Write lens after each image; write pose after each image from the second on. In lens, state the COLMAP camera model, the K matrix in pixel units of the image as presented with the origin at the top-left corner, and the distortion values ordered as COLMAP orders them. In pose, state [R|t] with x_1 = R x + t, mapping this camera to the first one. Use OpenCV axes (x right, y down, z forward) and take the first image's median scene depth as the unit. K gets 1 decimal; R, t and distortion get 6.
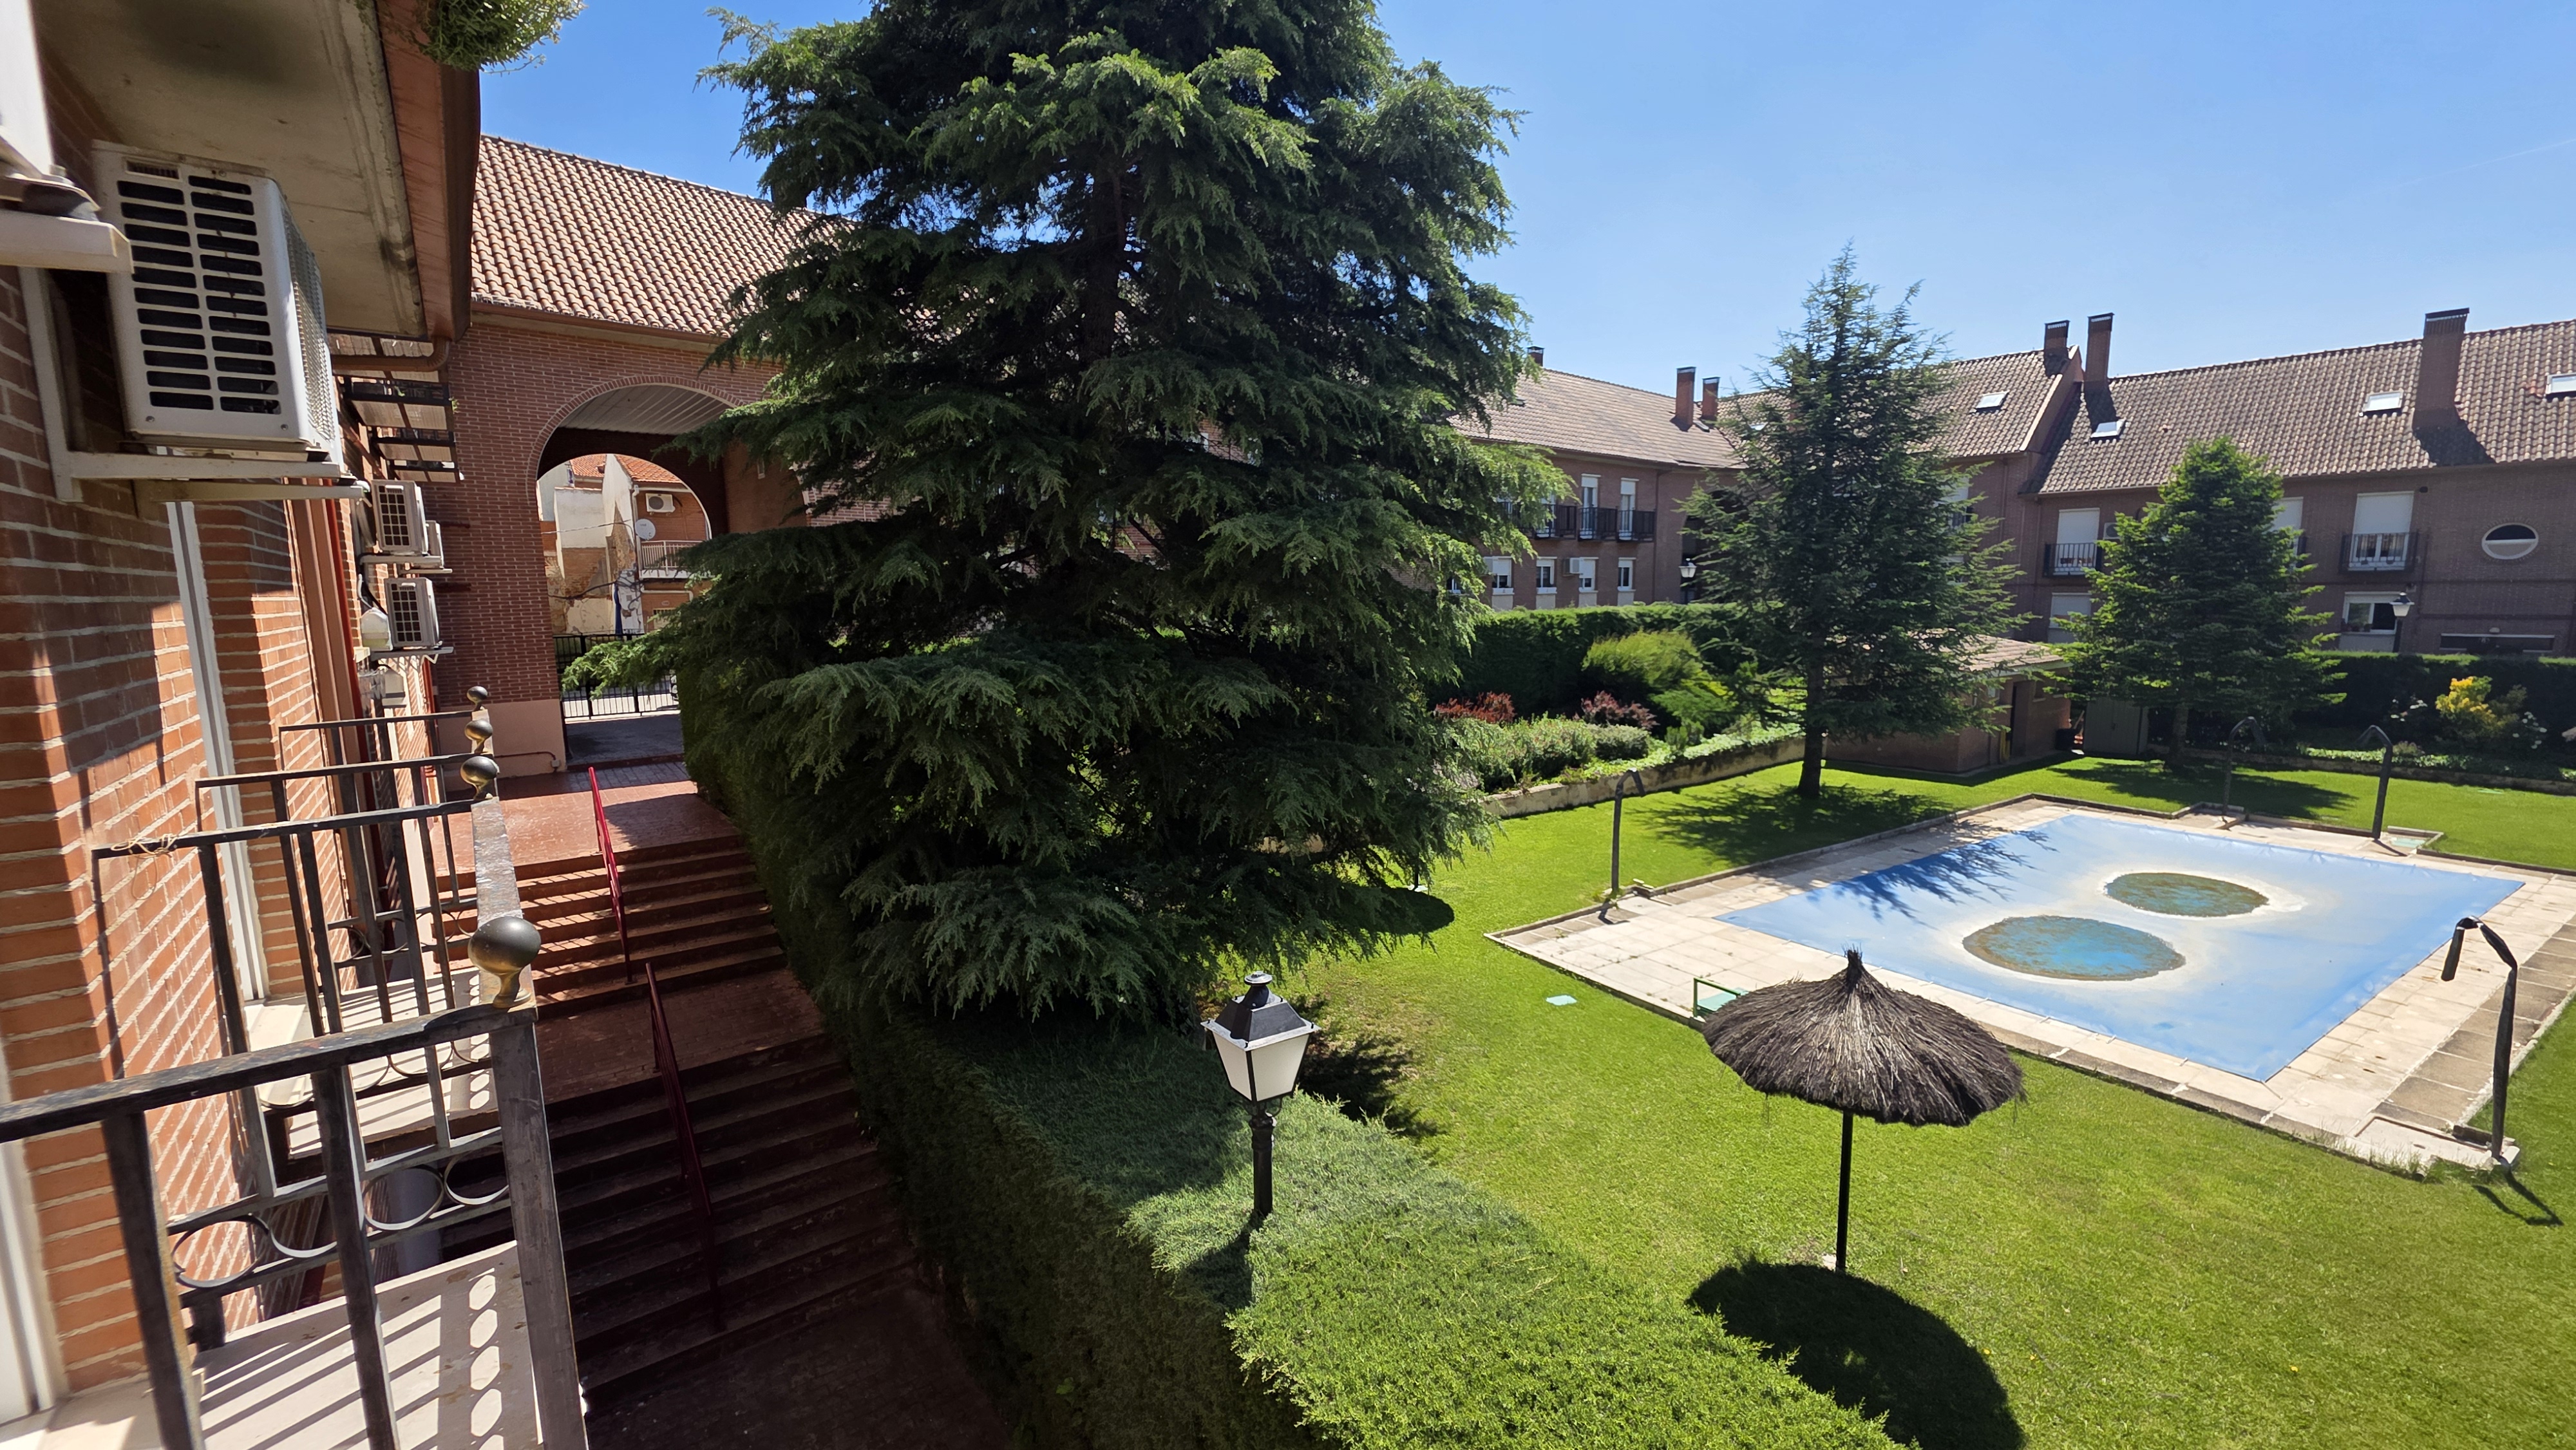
lens RADIAL K [[1028.0, 0, 1291.1], [0, 1028.0, 724.2], [0, 0, 1]] dist [0.003093, -0.001175]
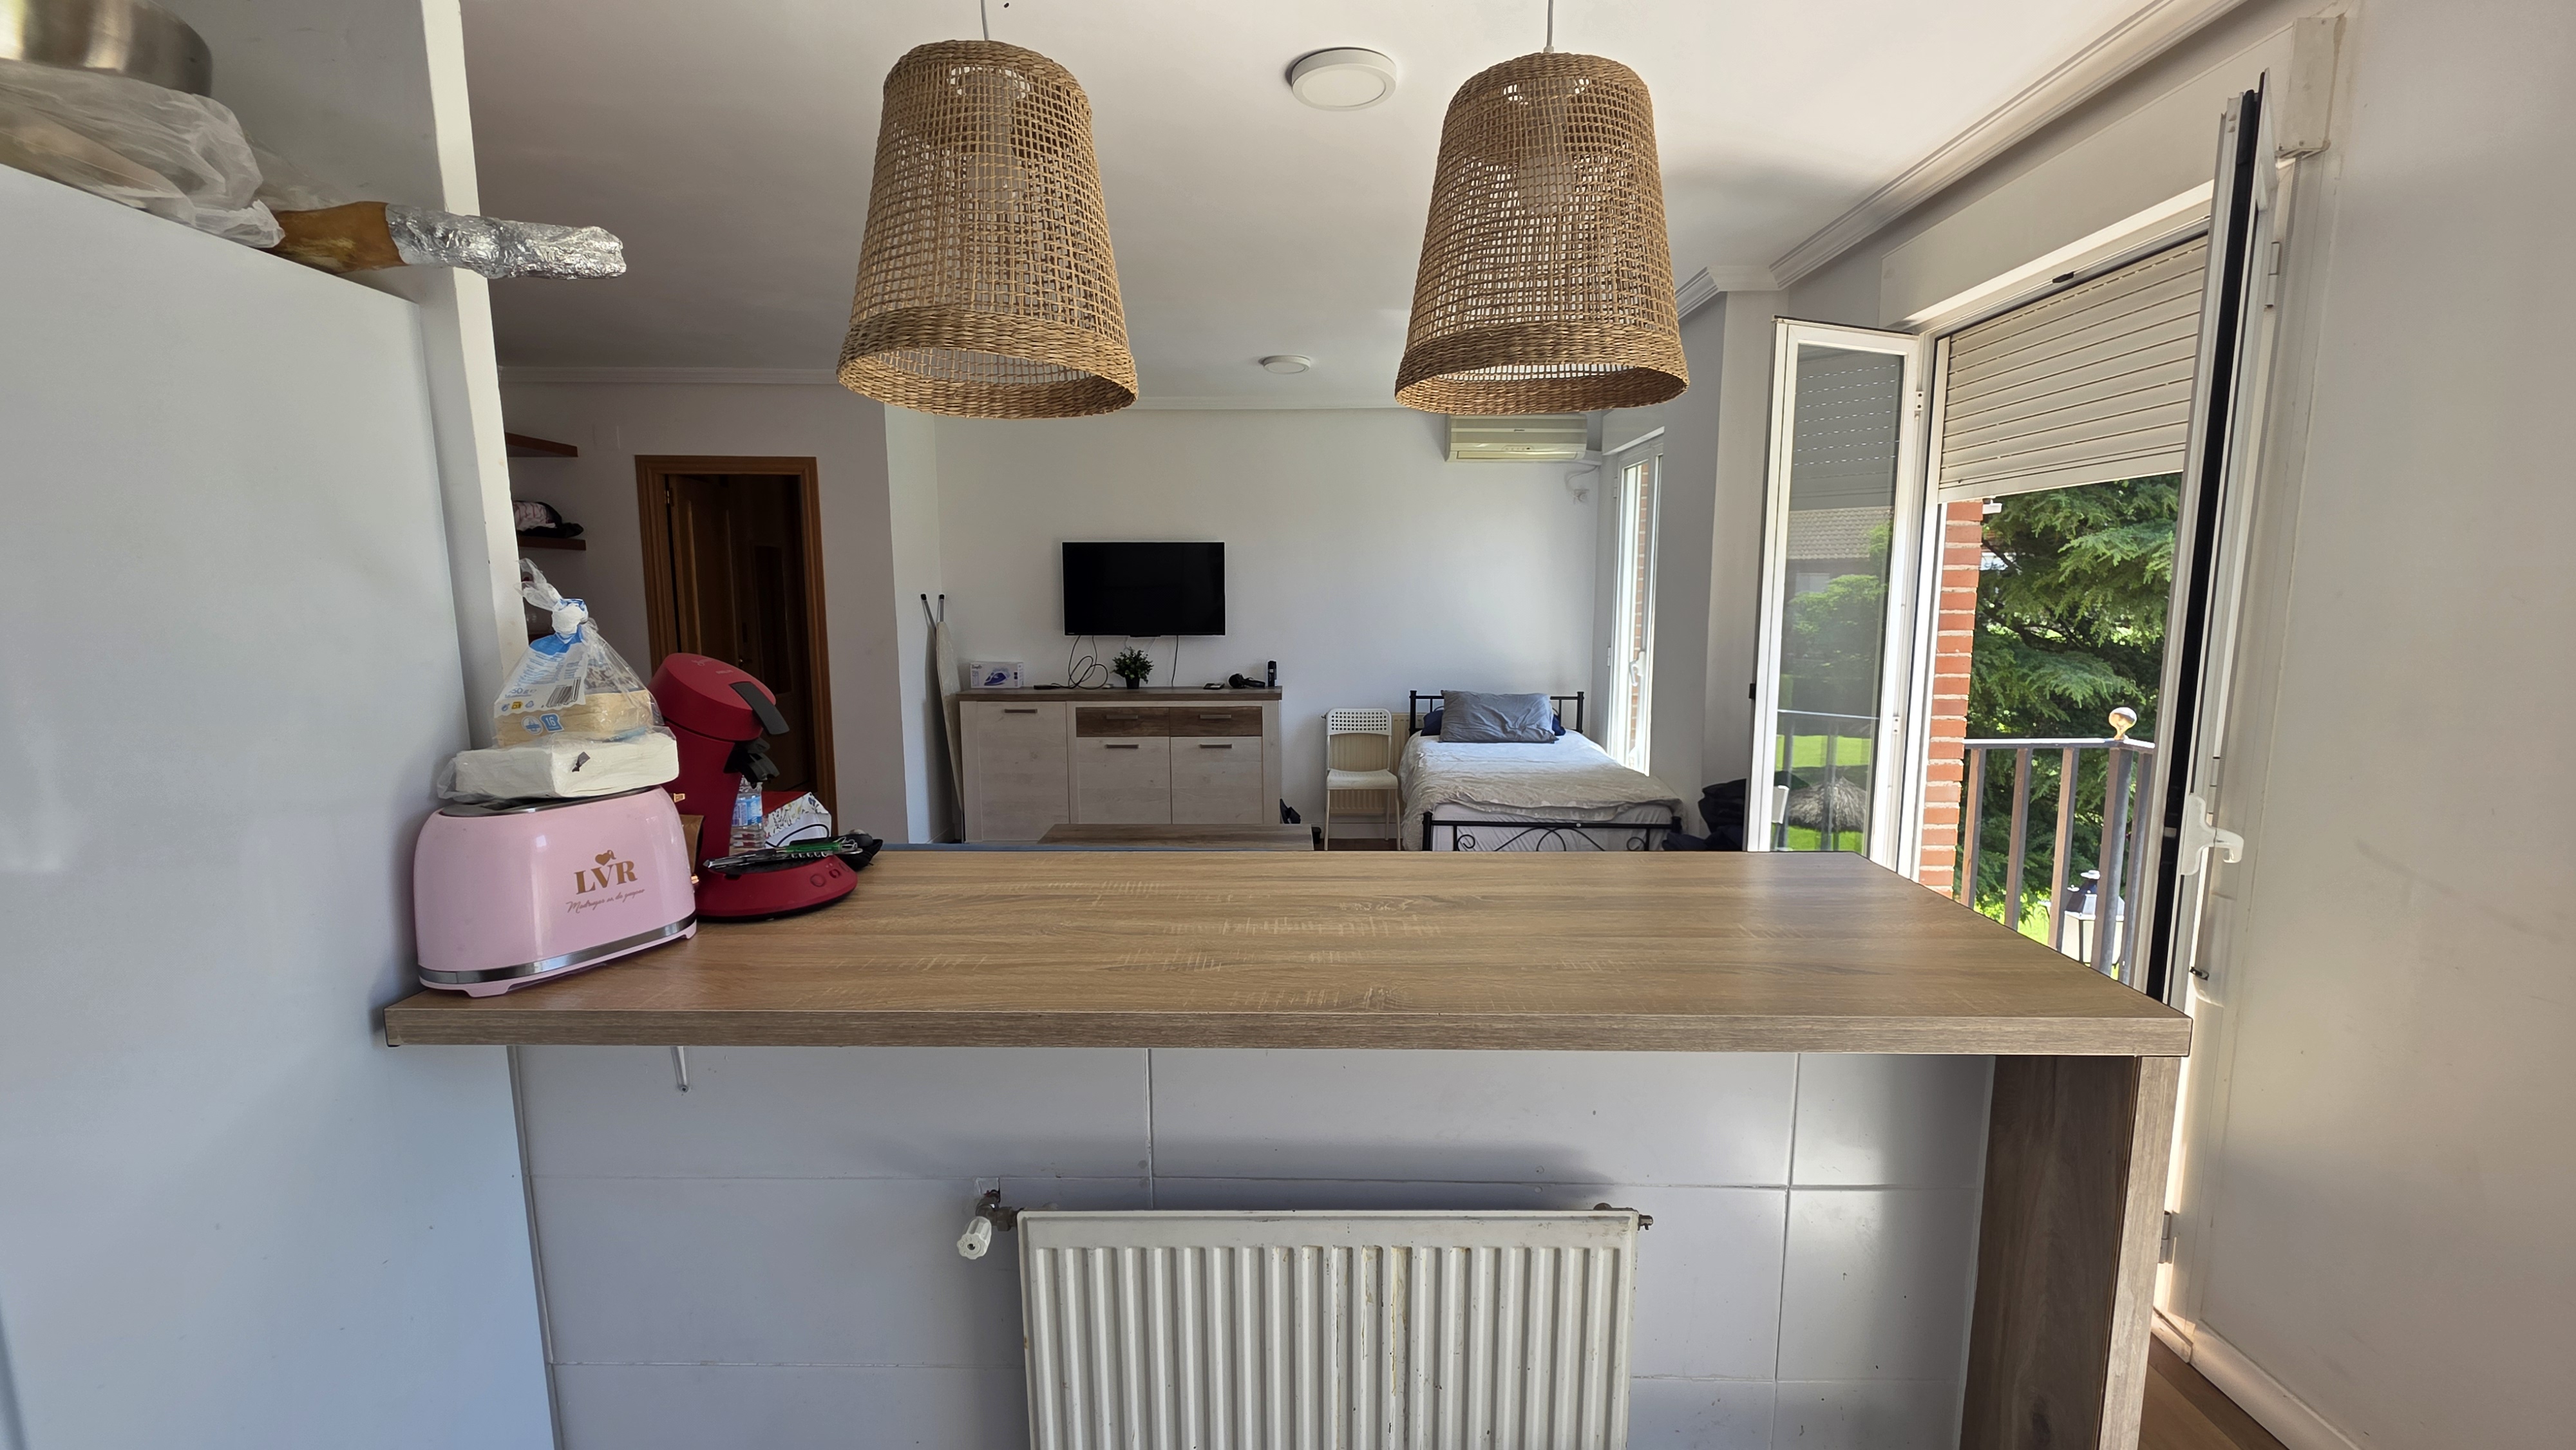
lens RADIAL K [[1028.0, 0, 1289.9], [0, 1028.0, 726.5], [0, 0, 1]] dist [0.003093, -0.001175]
pose [[0.779444, 0.096784, -0.618951, -0.023369], [-0.096425, 0.994755, 0.034121, 0.069105], [0.619007, 0.033087, 0.784688, -0.487995]]
